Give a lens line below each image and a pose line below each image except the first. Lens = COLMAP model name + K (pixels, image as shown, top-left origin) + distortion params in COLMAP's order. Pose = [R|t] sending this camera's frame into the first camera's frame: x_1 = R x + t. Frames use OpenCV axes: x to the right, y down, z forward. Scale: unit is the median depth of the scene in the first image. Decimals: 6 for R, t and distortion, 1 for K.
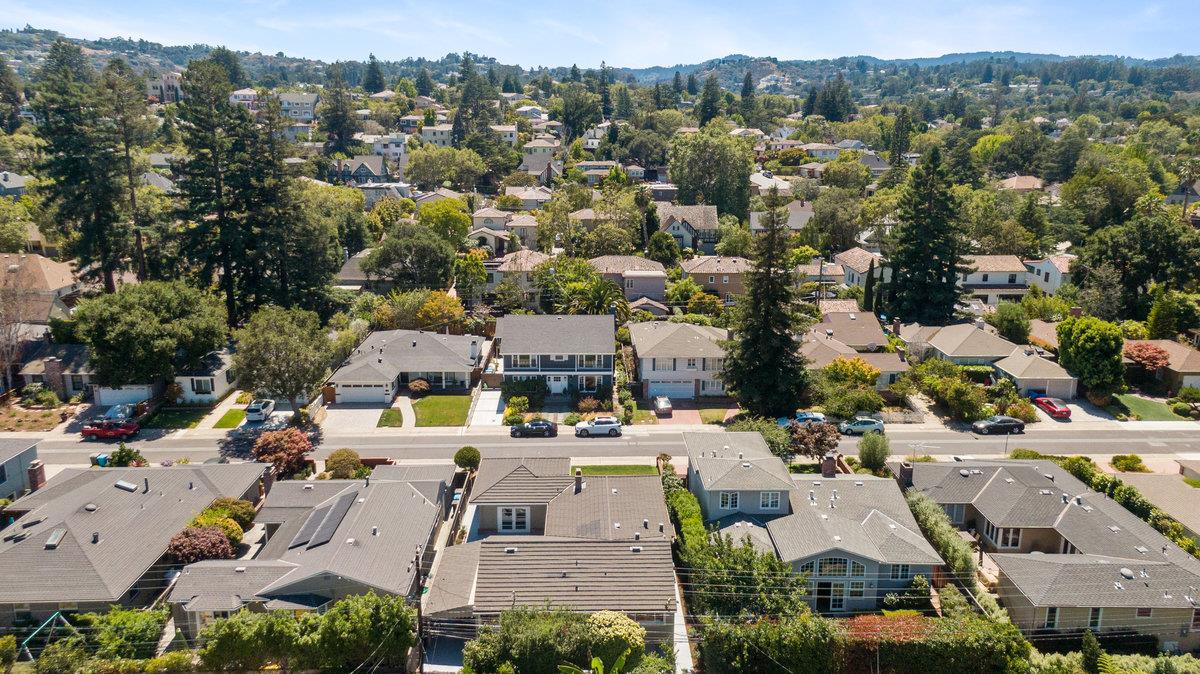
lens RADIAL K [[852.8, 0, 581.3], [0, 852.8, 339.7], [0, 0, 1]] dist [0.087948, -0.043532]
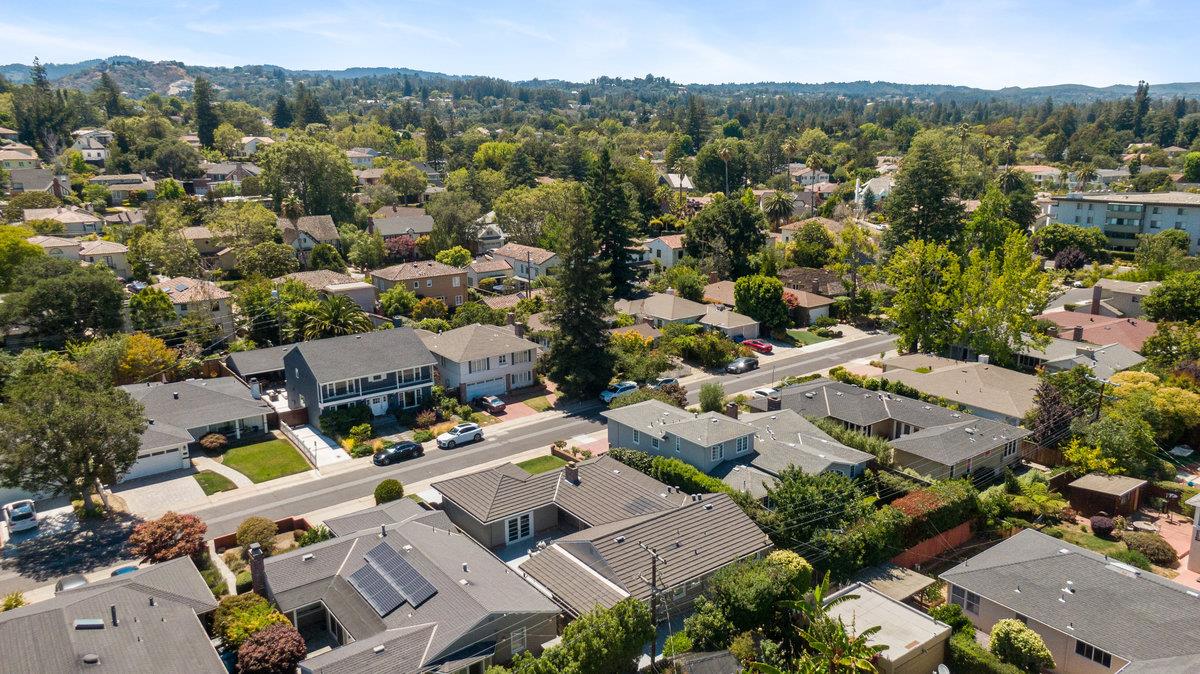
lens RADIAL K [[852.8, 0, 581.3], [0, 852.8, 339.7], [0, 0, 1]] dist [0.087948, -0.043532]
pose [[0.811813, -0.151508, 0.563920, -0.371753], [0.157320, 0.986791, 0.038644, -0.021294], [-0.562326, 0.057344, 0.824925, 0.091529]]
